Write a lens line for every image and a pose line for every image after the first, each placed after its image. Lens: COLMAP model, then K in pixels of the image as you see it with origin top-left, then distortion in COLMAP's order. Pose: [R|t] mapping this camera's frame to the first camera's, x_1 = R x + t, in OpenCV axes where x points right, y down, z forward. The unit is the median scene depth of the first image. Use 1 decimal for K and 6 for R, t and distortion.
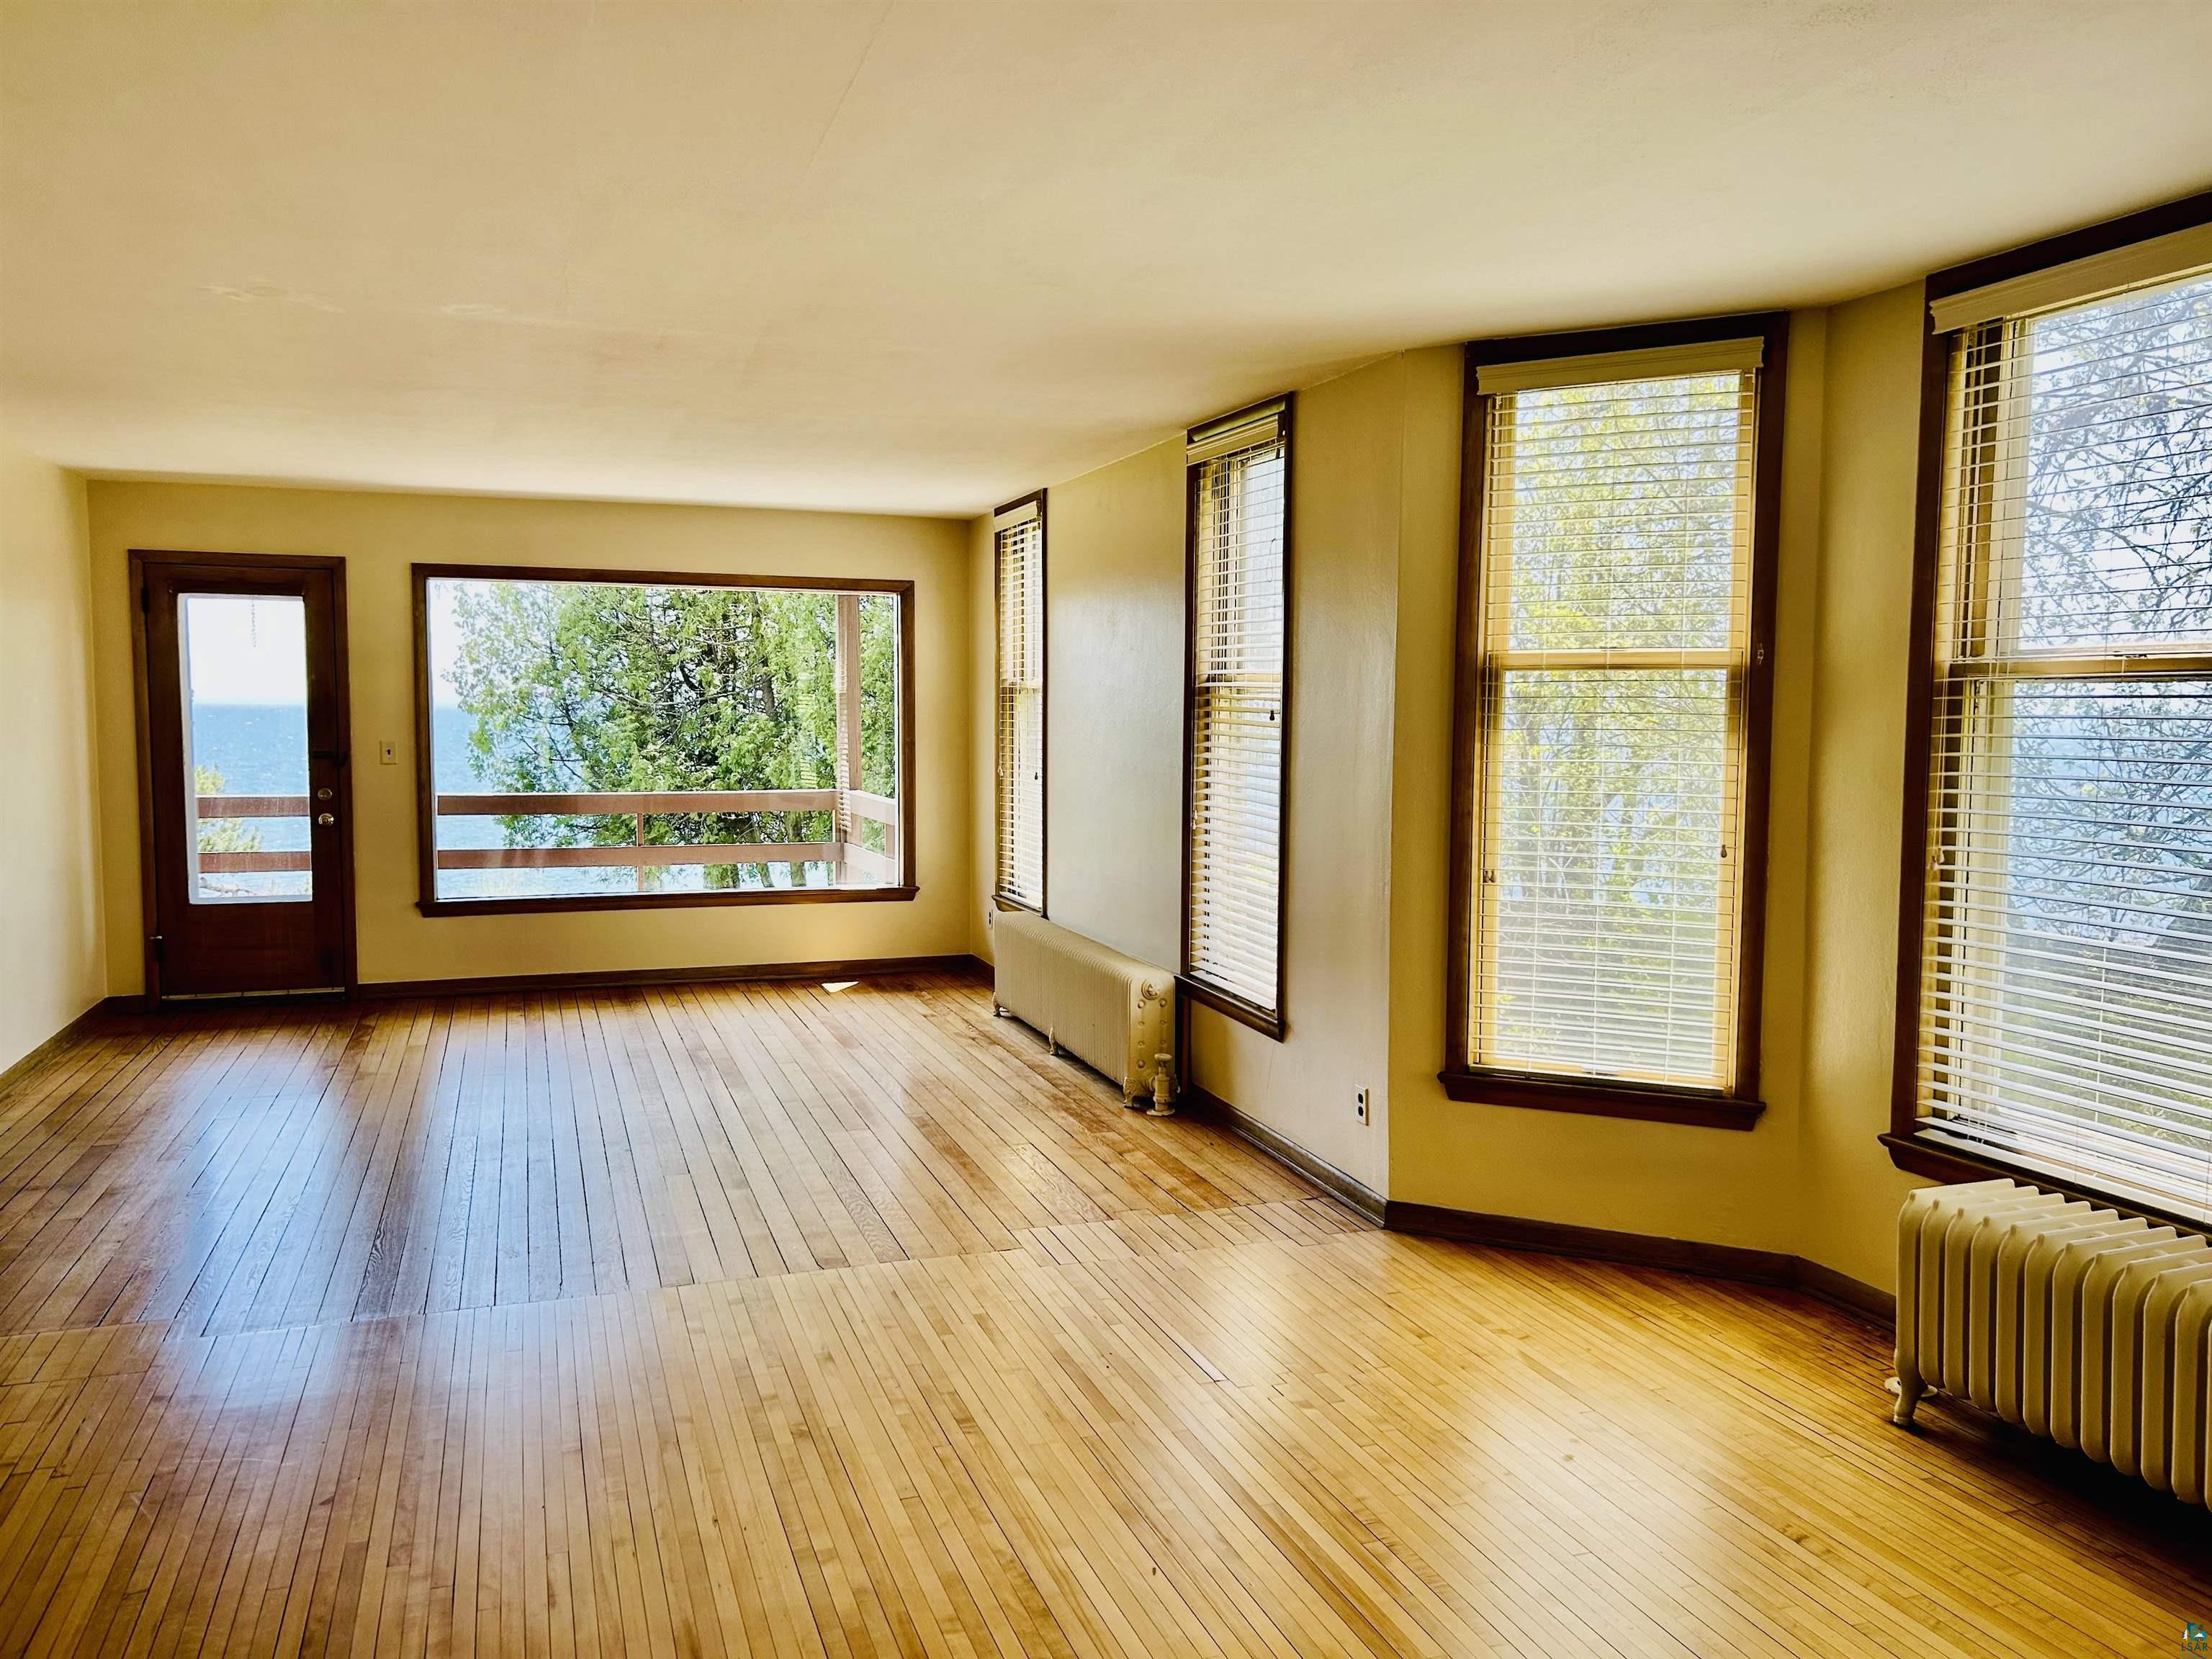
lens RADIAL K [[1660.5, 0, 1085.7], [0, 1660.5, 833.1], [0, 0, 1]] dist [0.067284, -0.074523]
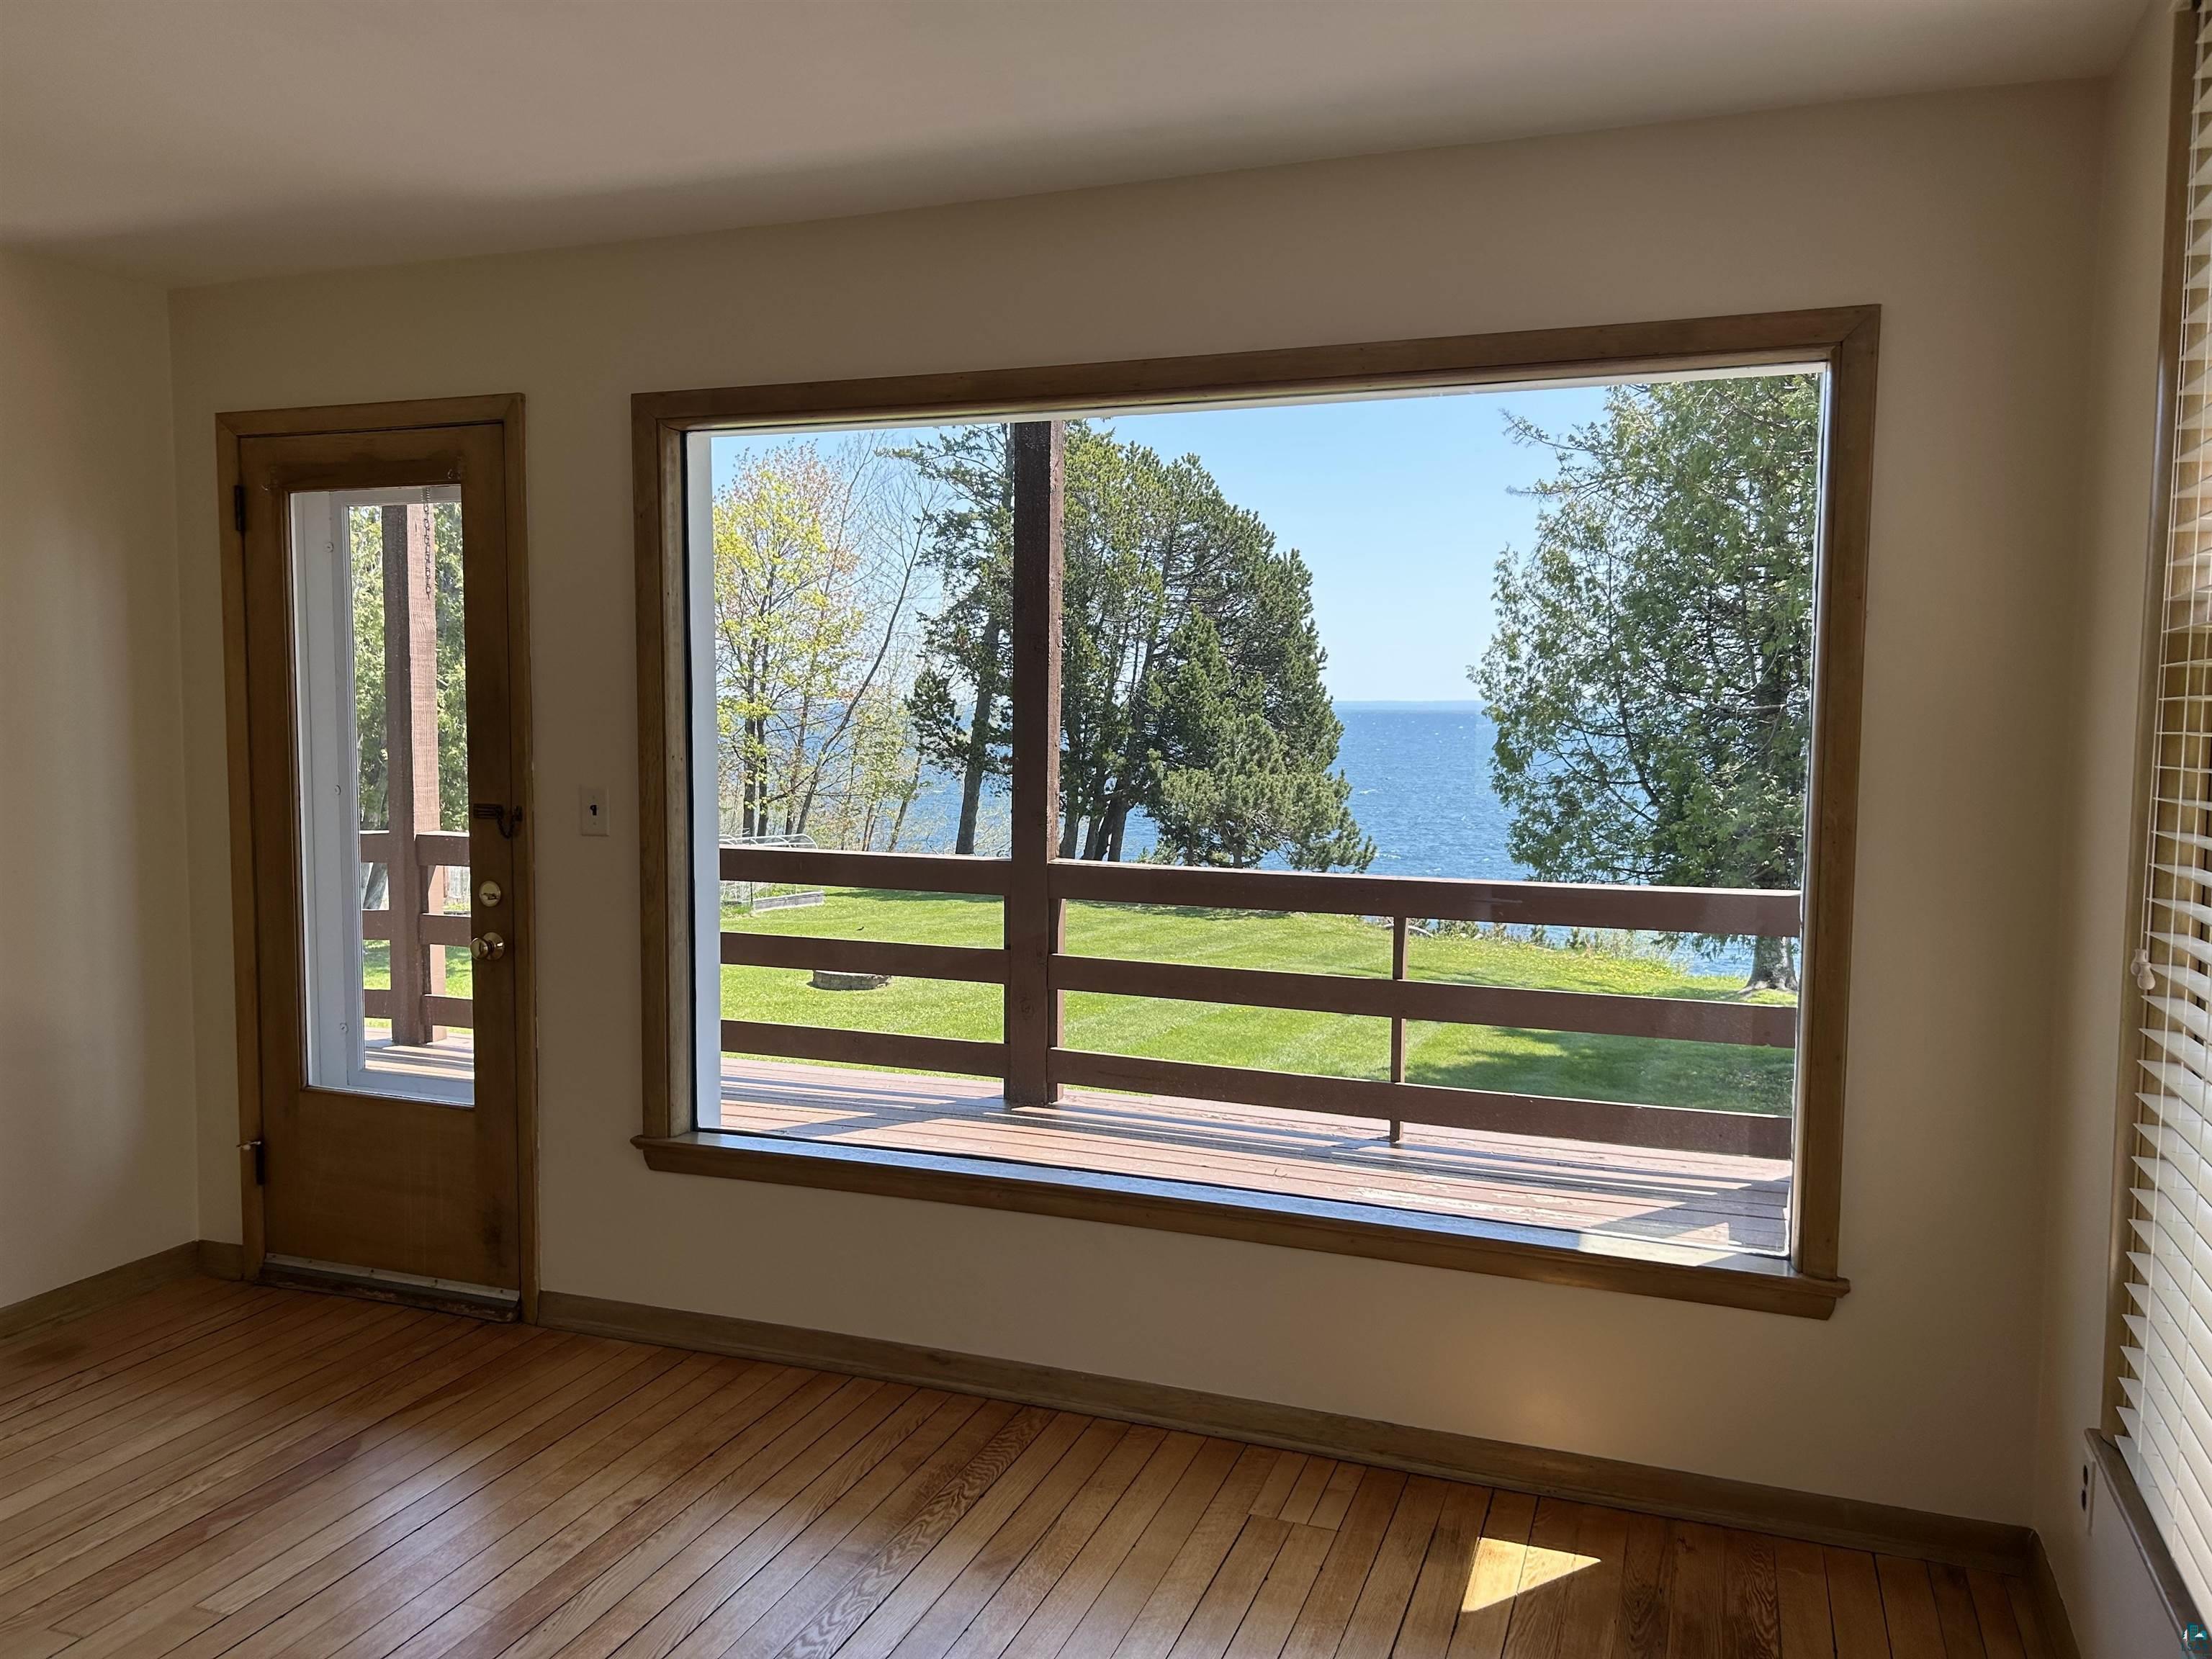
lens RADIAL K [[1660.5, 0, 1090.3], [0, 1660.5, 829.5], [0, 0, 1]] dist [0.067284, -0.074523]
pose [[0.766415, 0.048960, -0.640477, -0.017112], [-0.052377, 0.998534, 0.013656, -0.076868], [0.640207, 0.023080, 0.767856, 0.995140]]
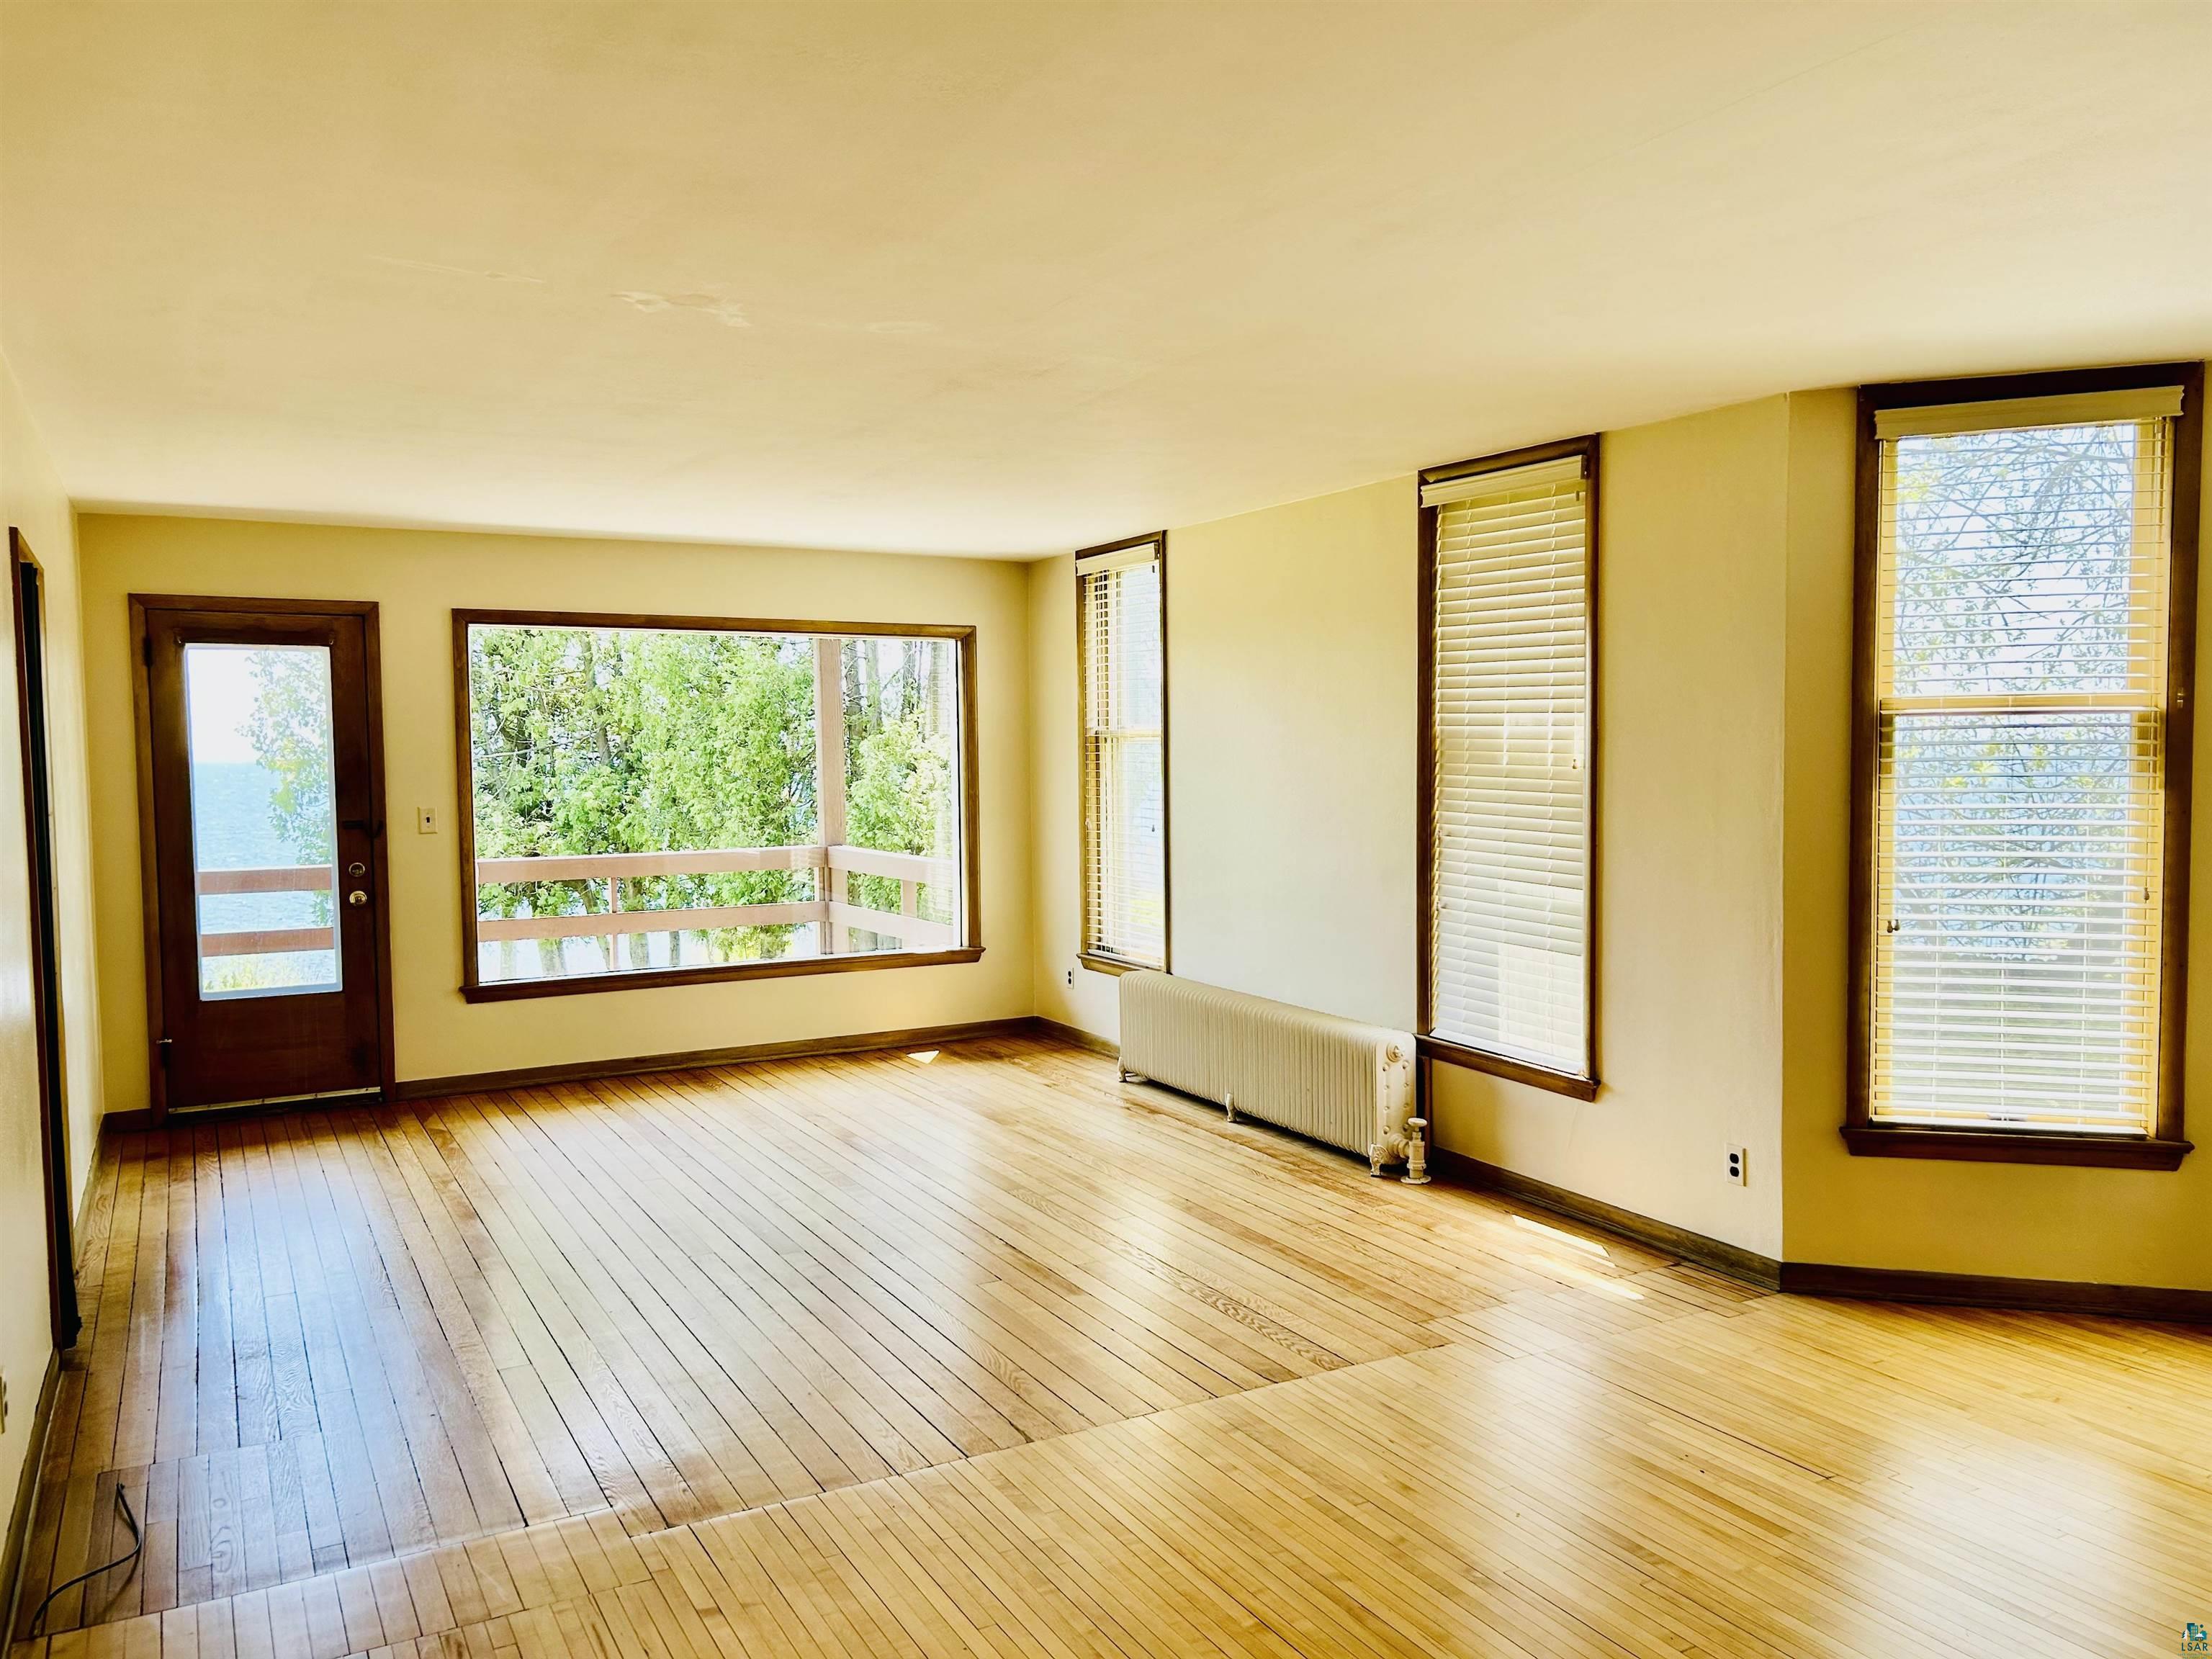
lens RADIAL K [[1660.5, 0, 1115.6], [0, 1660.5, 836.1], [0, 0, 1]] dist [0.067284, -0.074523]
pose [[0.984153, -0.024619, 0.175603, -0.288832], [0.028617, 0.999385, -0.020269, -0.015131], [-0.174996, 0.024973, 0.984252, 0.080138]]
